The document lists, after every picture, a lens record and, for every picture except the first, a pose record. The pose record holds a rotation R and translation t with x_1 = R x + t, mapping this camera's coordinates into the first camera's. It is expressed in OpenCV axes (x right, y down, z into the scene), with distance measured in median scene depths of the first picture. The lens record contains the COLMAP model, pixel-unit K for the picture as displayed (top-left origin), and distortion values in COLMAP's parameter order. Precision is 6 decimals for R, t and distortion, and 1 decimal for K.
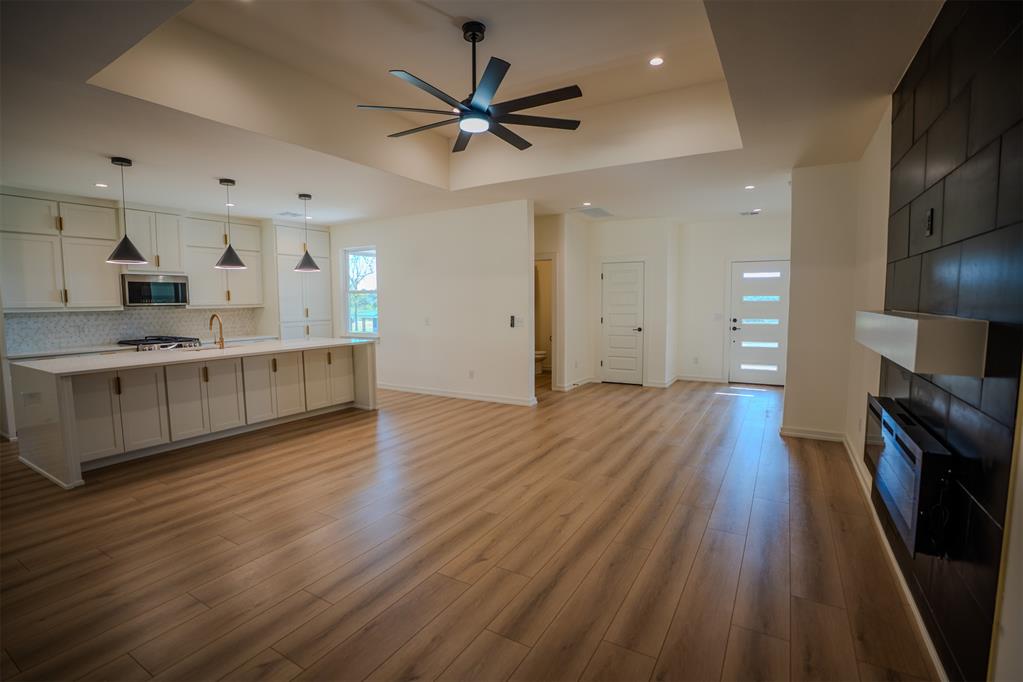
lens RADIAL K [[470.2, 0, 514.4], [0, 470.2, 342.5], [0, 0, 1]] dist [-0.055369, 0.003530]
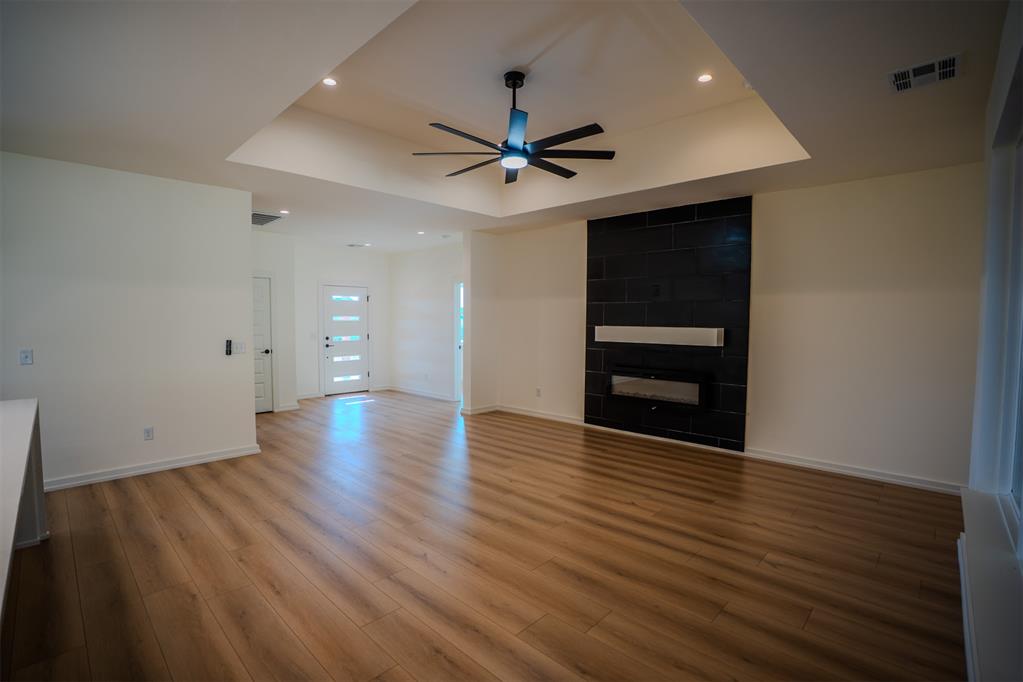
lens RADIAL K [[470.2, 0, 508.6], [0, 470.2, 339.9], [0, 0, 1]] dist [-0.055369, 0.003530]
pose [[0.240146, -0.034320, 0.970130, -0.502291], [0.080986, 0.996599, 0.015209, -0.026593], [-0.967353, 0.074914, 0.242108, 0.326161]]
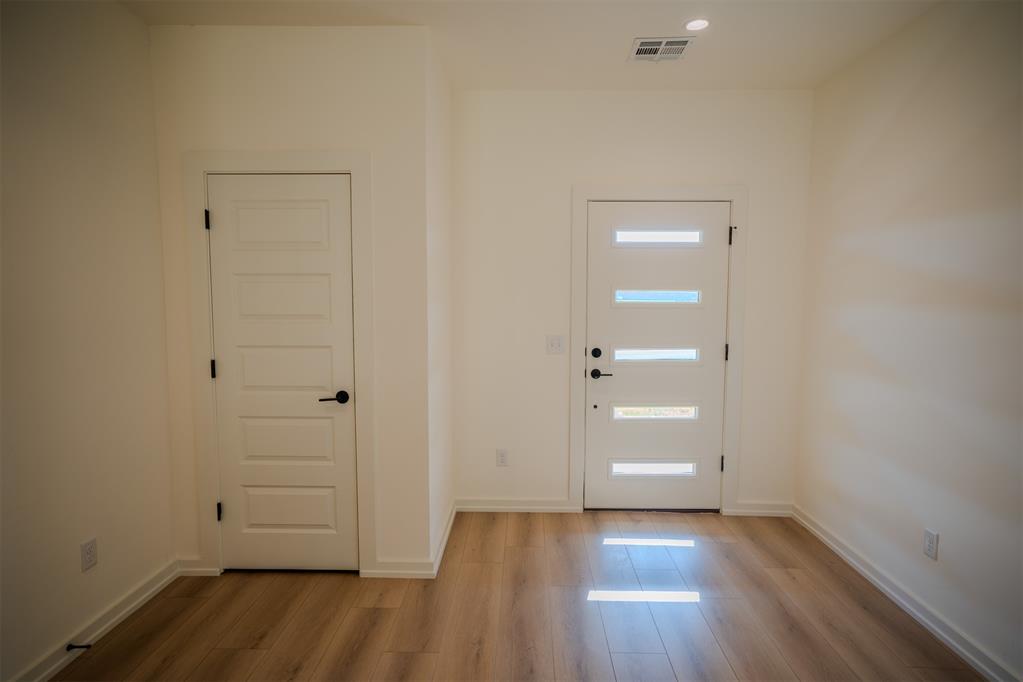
lens RADIAL K [[586.1, 0, 519.1], [0, 586.1, 342.8], [0, 0, 1]] dist [0.005164, 0.000853]
pose [[0.875778, -0.030391, 0.481756, 0.187471], [0.028605, 0.999530, 0.011054, -0.064564], [-0.481865, 0.004099, 0.876236, 0.616666]]
